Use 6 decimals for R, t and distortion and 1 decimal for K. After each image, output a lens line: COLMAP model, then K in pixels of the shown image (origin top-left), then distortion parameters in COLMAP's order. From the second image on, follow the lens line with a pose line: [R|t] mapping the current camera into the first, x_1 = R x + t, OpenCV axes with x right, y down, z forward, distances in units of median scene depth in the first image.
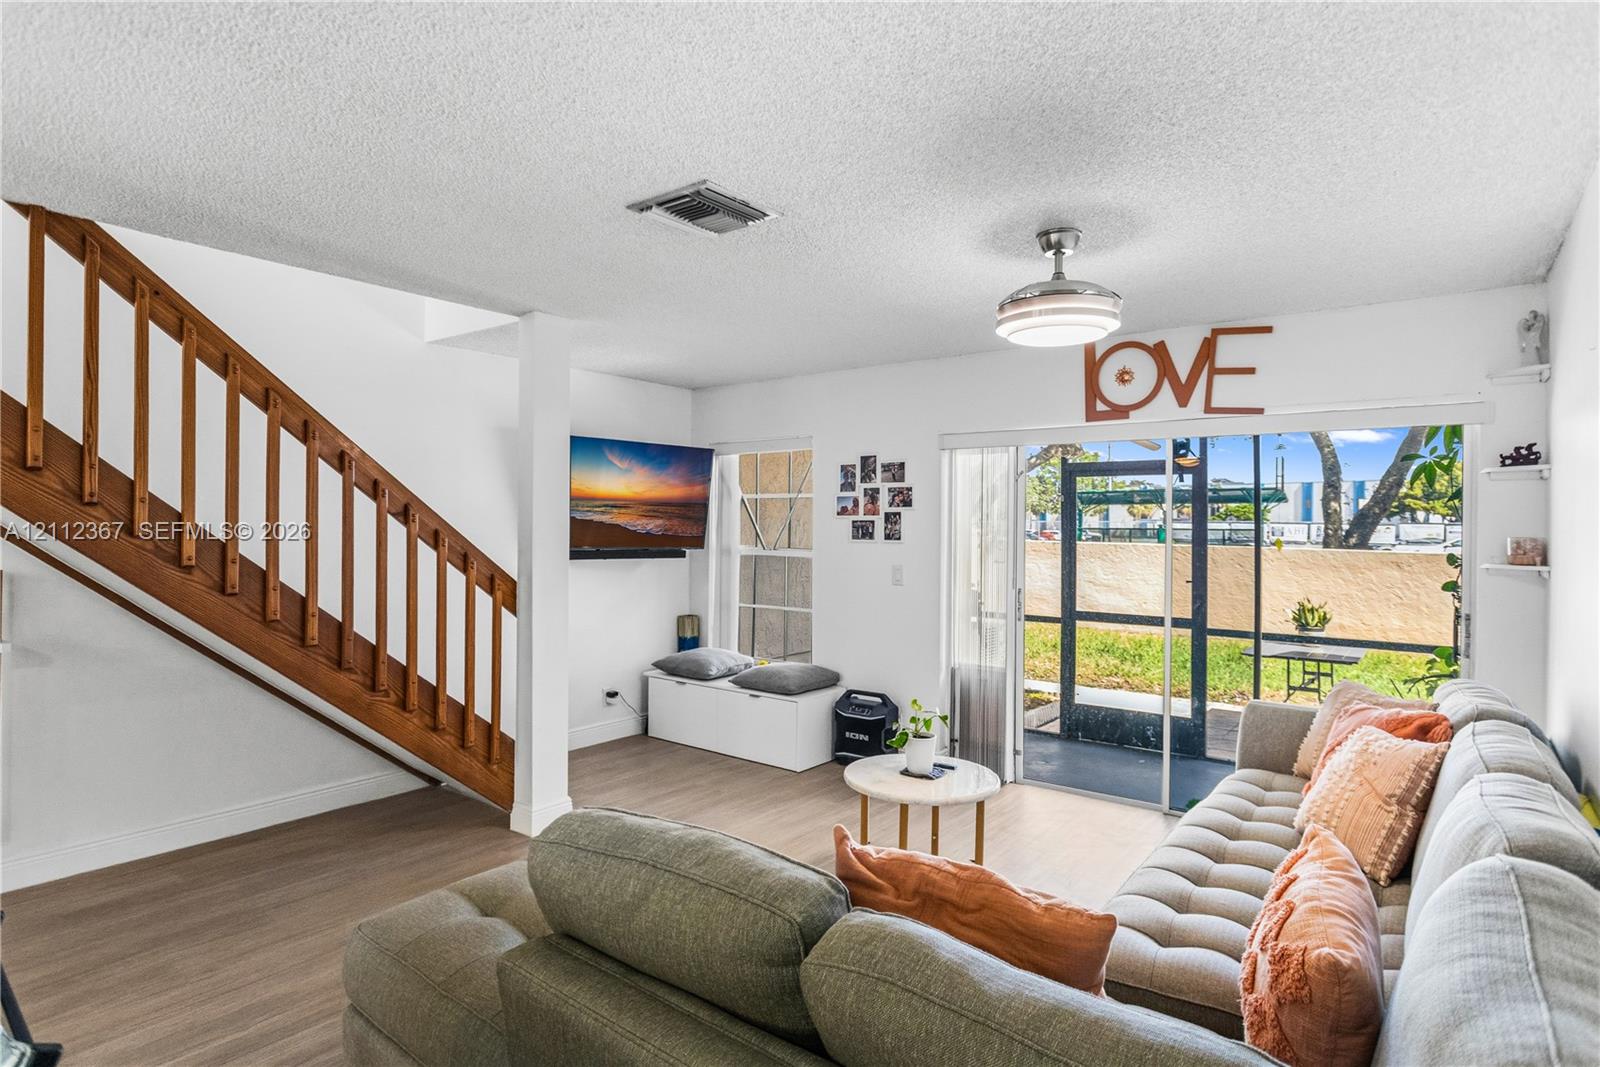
lens RADIAL K [[827.6, 0, 798.8], [0, 827.6, 527.8], [0, 0, 1]] dist [0.005123, 0.000225]
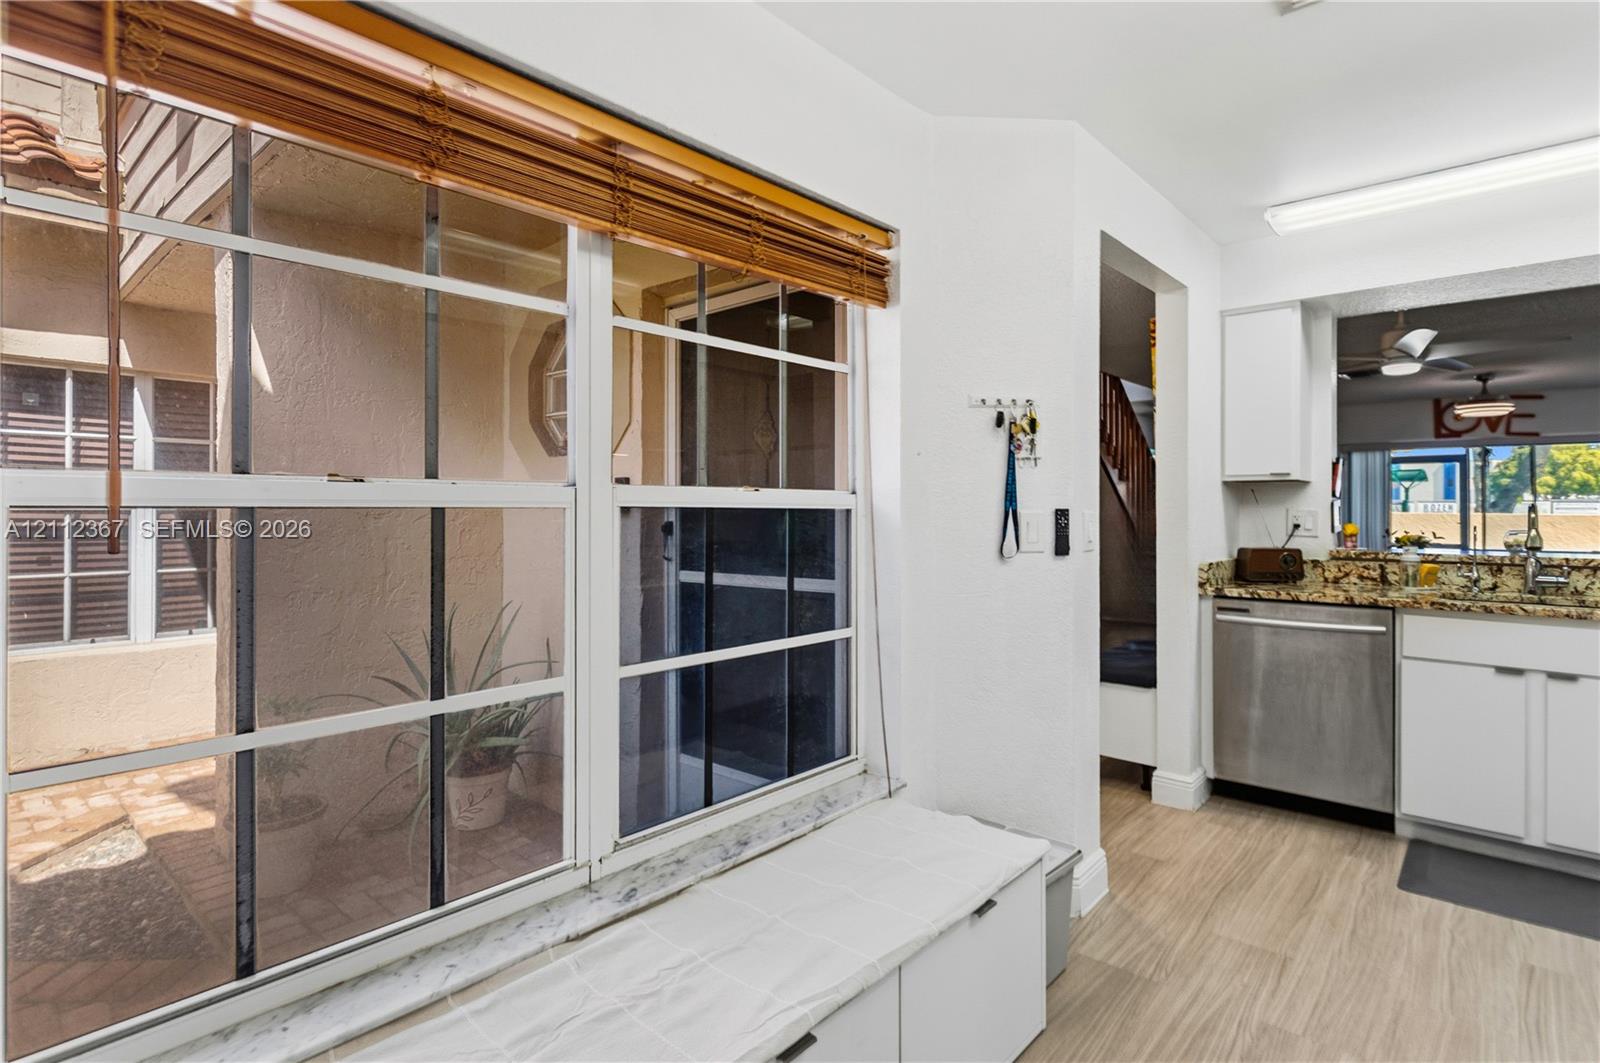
lens RADIAL K [[813.5, 0, 774.4], [0, 813.5, 508.8], [0, 0, 1]] dist [0.006393, -0.002565]
pose [[0.996725, -0.009053, -0.080360, -0.958176], [0.008234, 0.999911, -0.010520, 0.045061], [0.080448, 0.009824, 0.996710, -0.975424]]
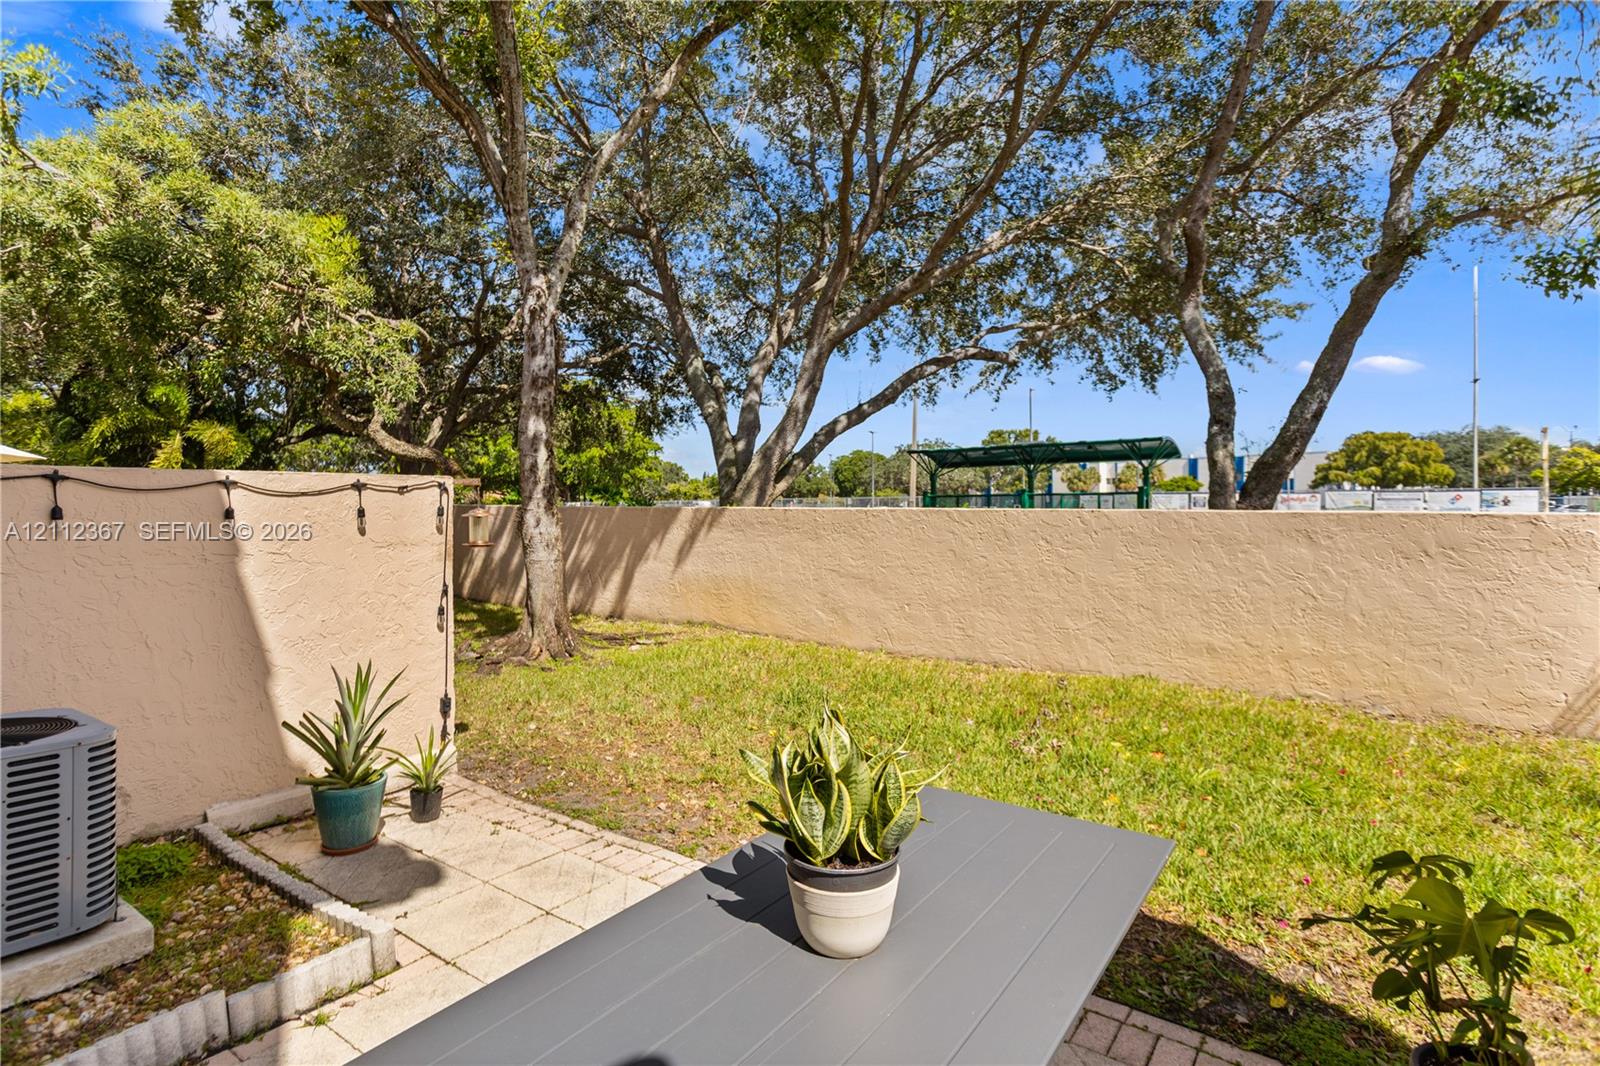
lens RADIAL K [[781.0, 0, 791.5], [0, 781.0, 516.8], [0, 0, 1]] dist [0.005507, 0.000158]
pose [[0.999546, -0.014633, 0.026346, 0.823323], [0.014351, 0.999838, 0.010876, 0.047463], [-0.026501, -0.010493, 0.999594, 1.104323]]
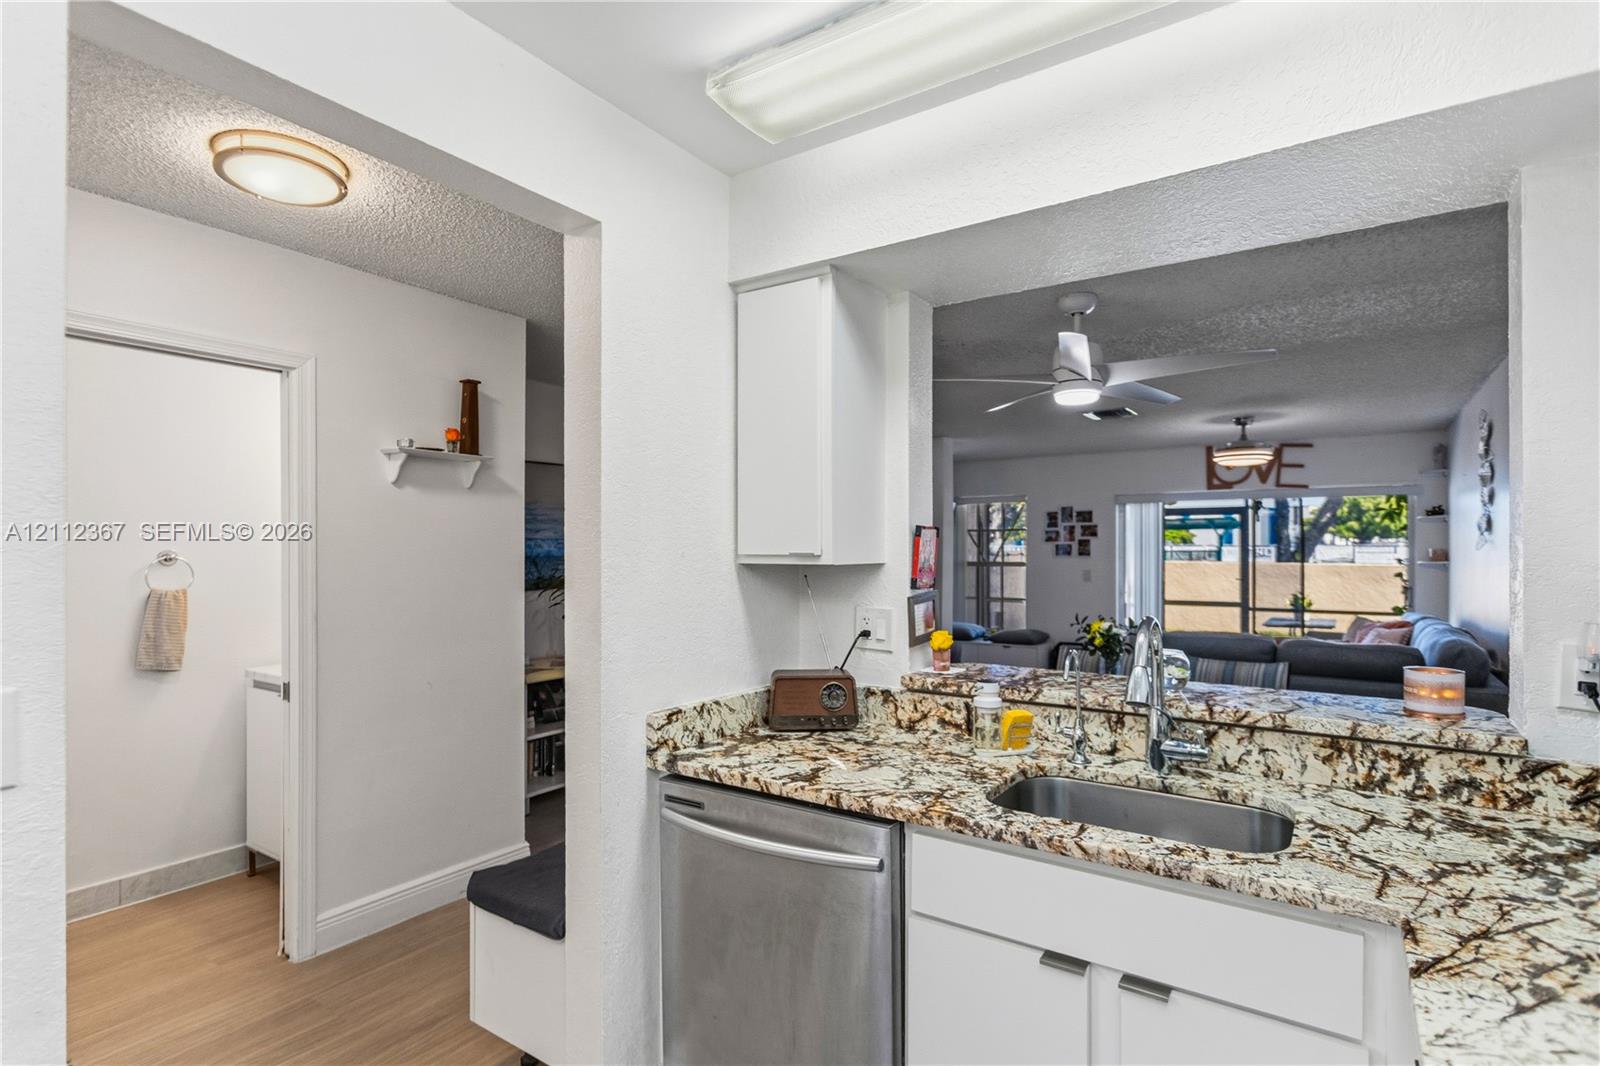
lens RADIAL K [[781.0, 0, 796.2], [0, 781.0, 555.7], [0, 0, 1]] dist [0.005507, 0.000158]
pose [[0.998760, -0.010226, 0.048720, -0.565836], [0.010176, 0.999947, 0.001274, 0.006953], [-0.048730, -0.000776, 0.998812, -0.605925]]
